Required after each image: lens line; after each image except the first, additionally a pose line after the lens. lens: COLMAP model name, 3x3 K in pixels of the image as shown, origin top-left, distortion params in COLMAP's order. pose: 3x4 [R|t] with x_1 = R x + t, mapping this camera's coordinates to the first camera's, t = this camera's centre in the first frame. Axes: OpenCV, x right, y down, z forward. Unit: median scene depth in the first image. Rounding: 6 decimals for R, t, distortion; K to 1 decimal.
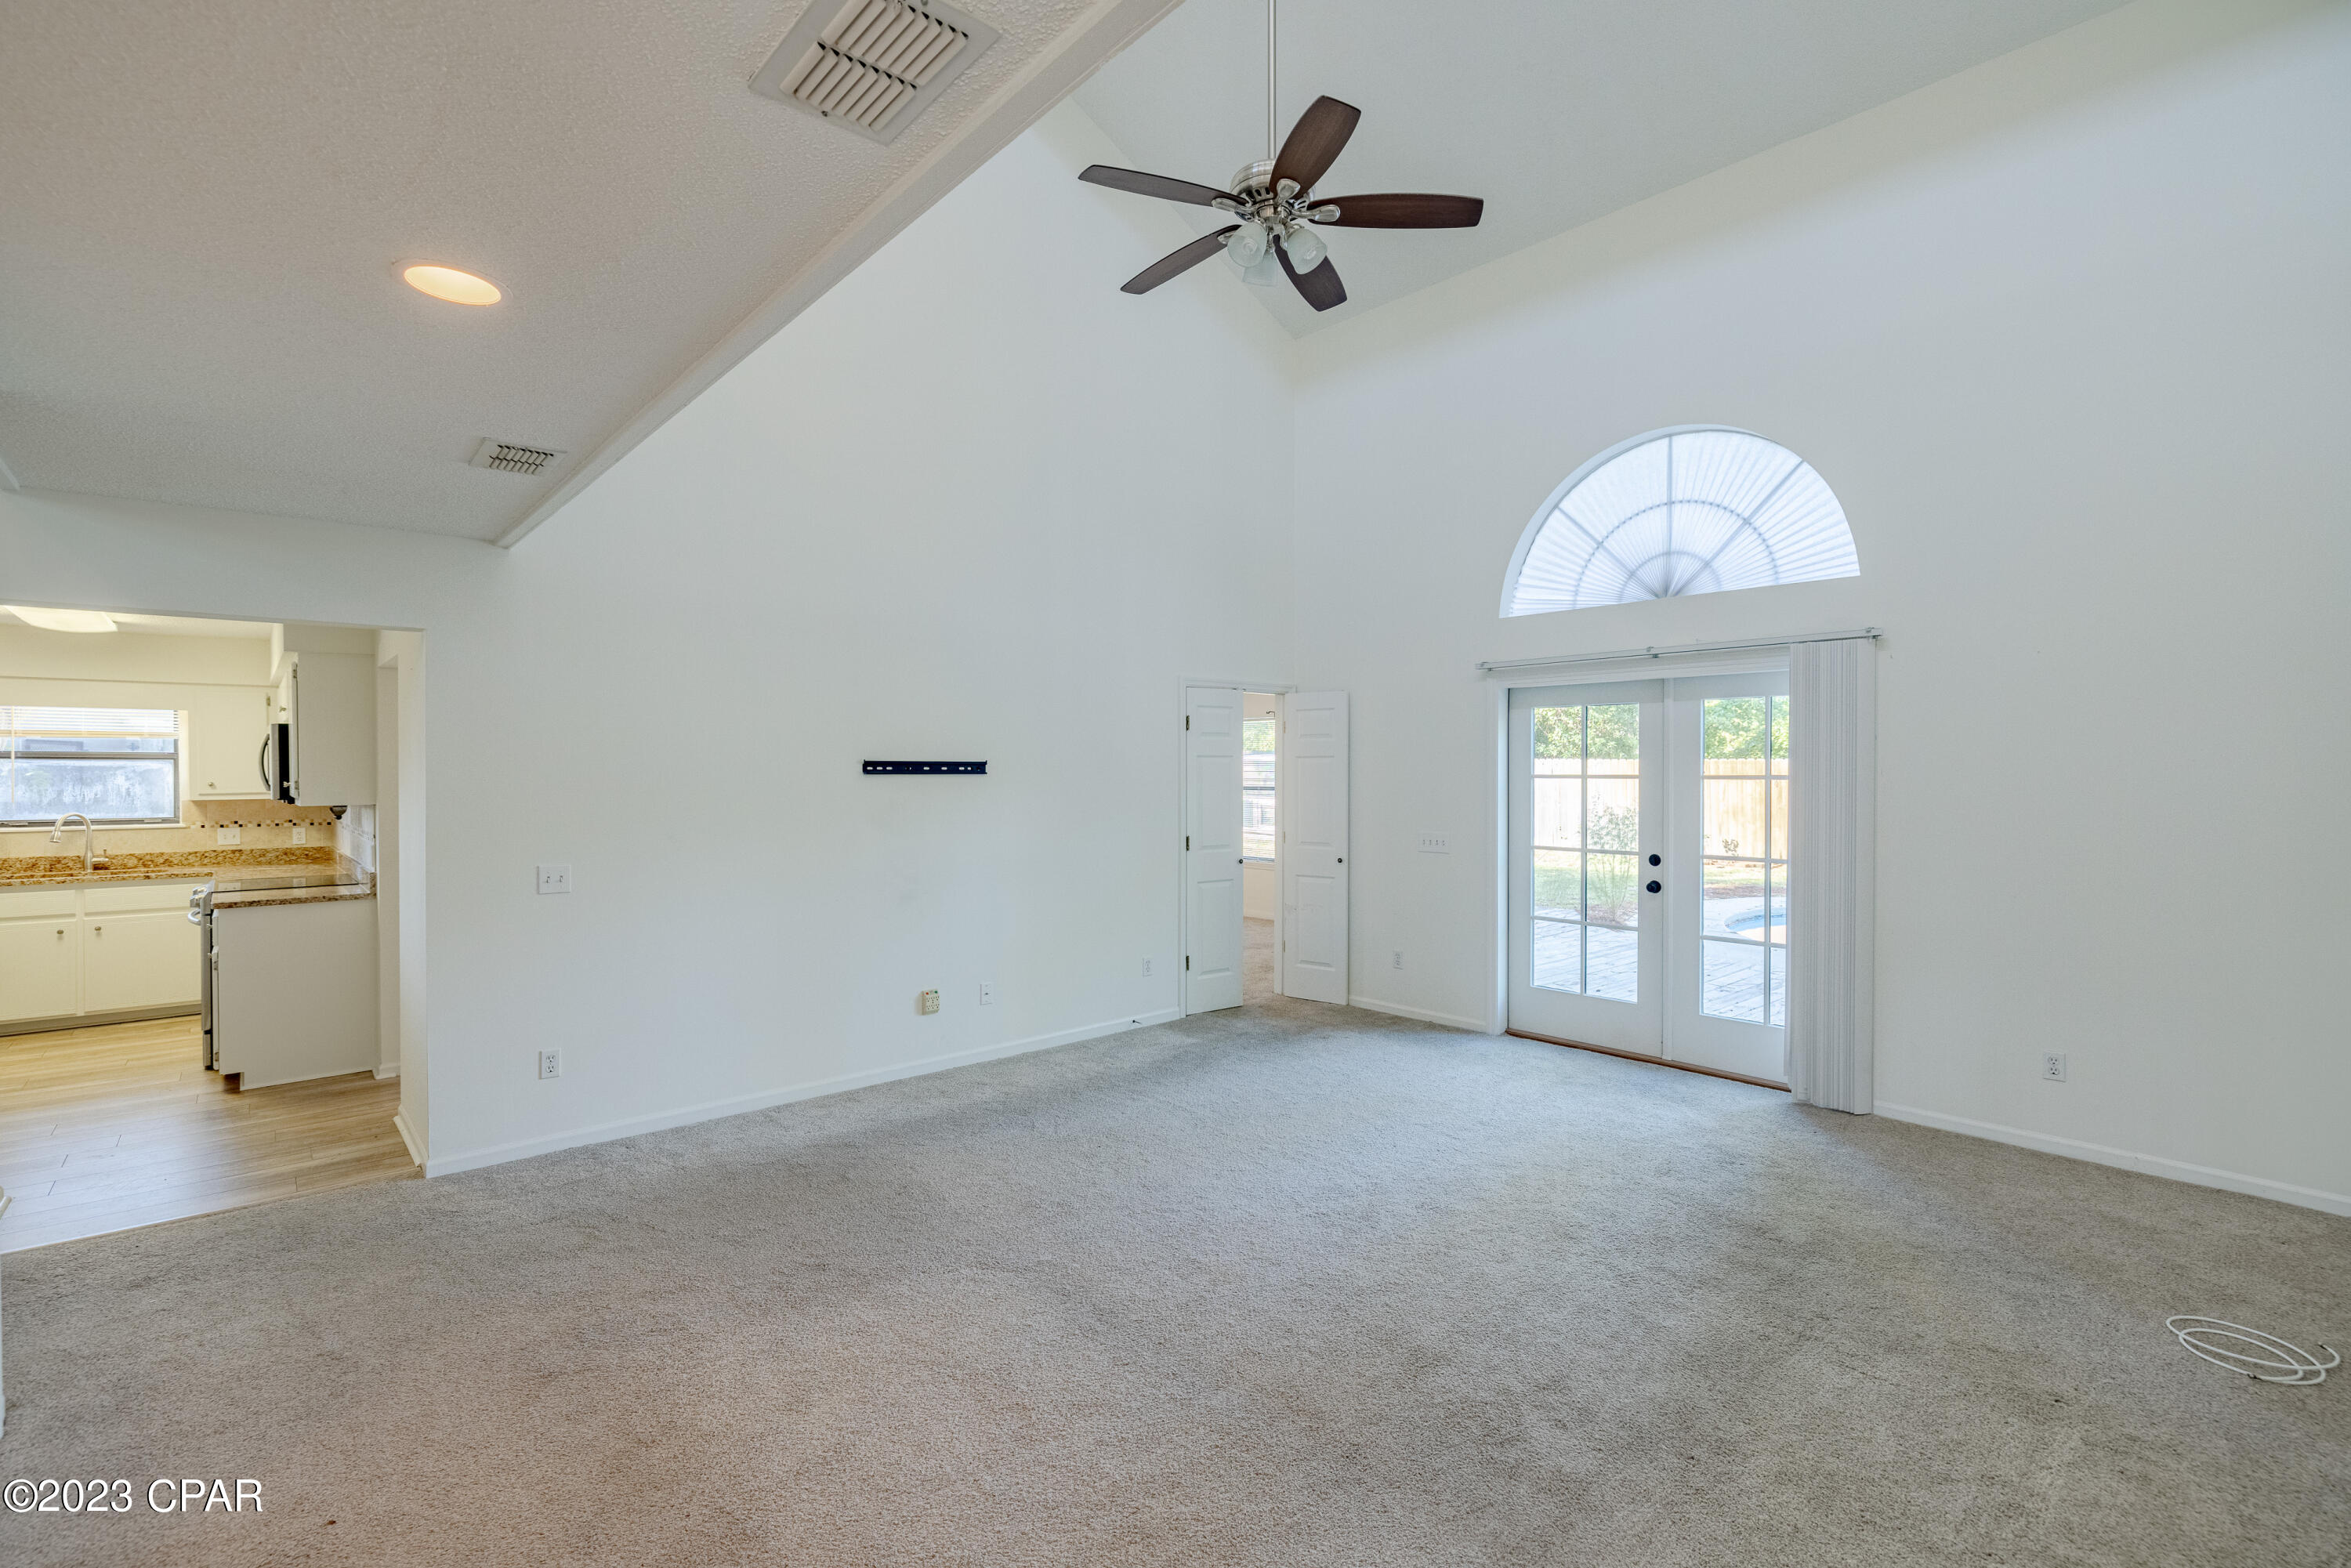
lens RADIAL K [[1040.1, 0, 1152.2], [0, 1040.1, 784.2], [0, 0, 1]] dist [-0.007635, 0.002041]
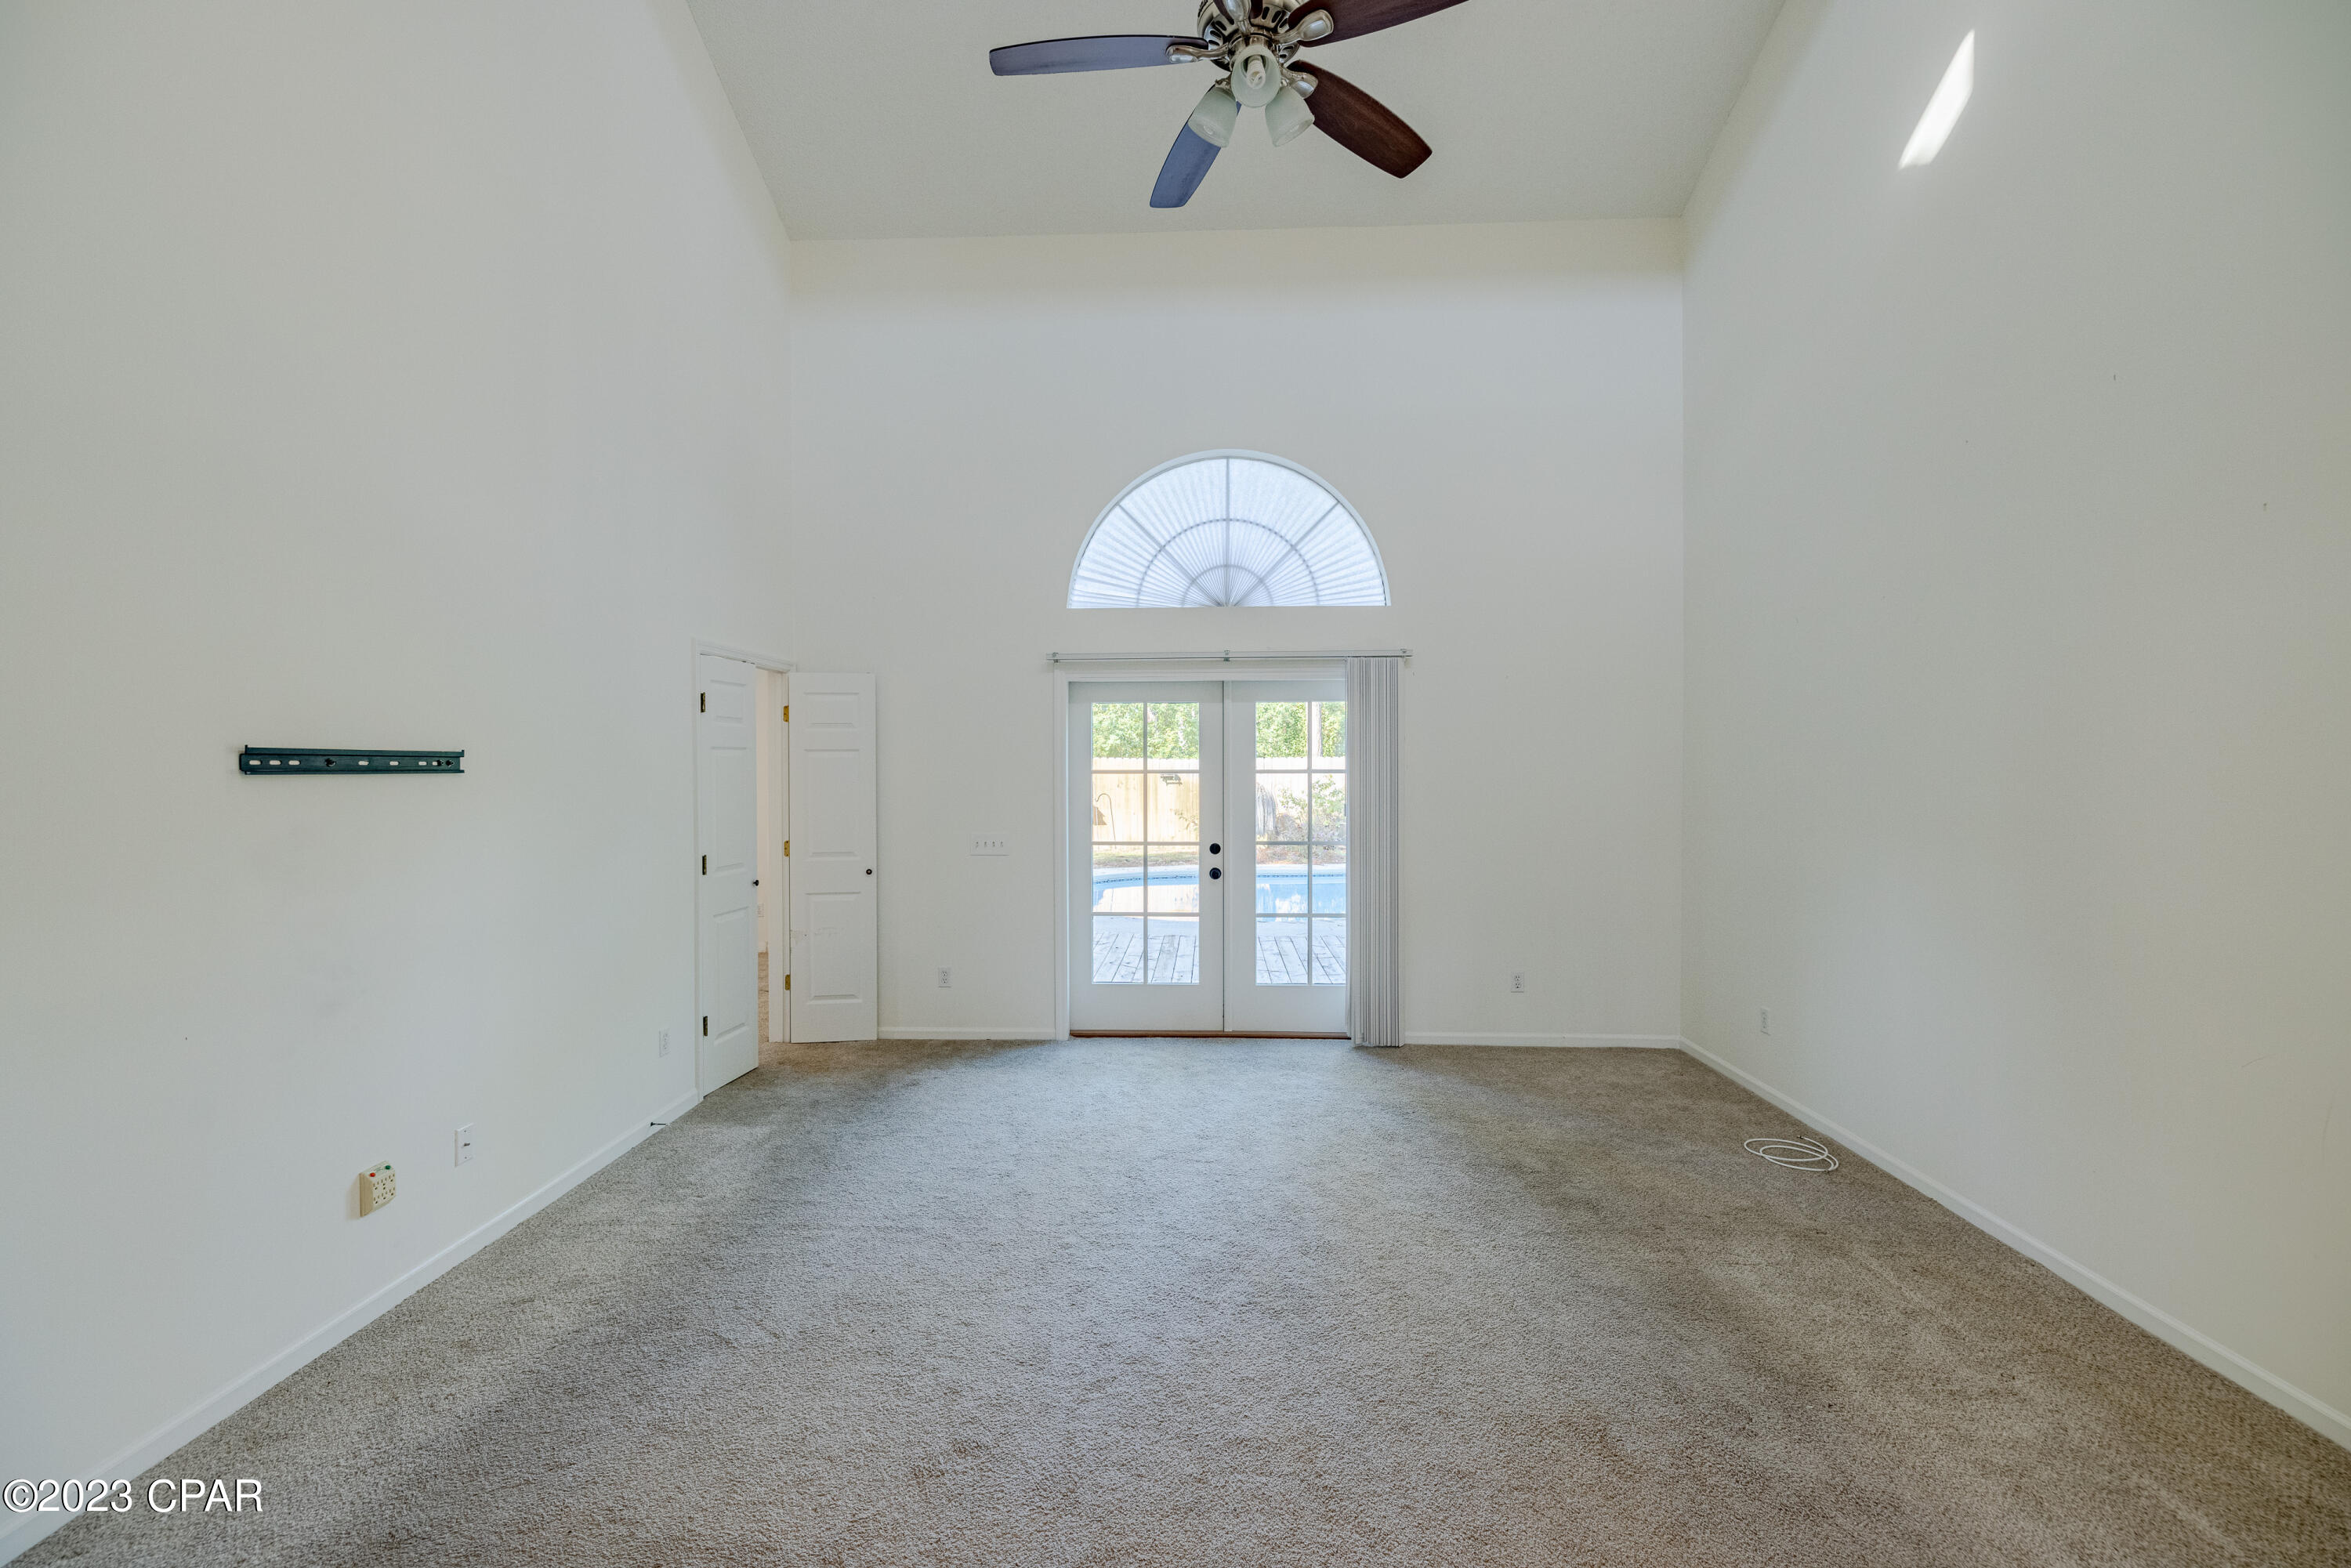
lens RADIAL K [[981.2, 0, 1176.7], [0, 981.2, 779.8], [0, 0, 1]] dist [0.000053, -0.001120]
pose [[0.695896, -0.011557, 0.718049, -0.288927], [0.012123, 0.999917, 0.004344, -0.003537], [-0.718040, 0.005682, 0.695979, 0.334953]]
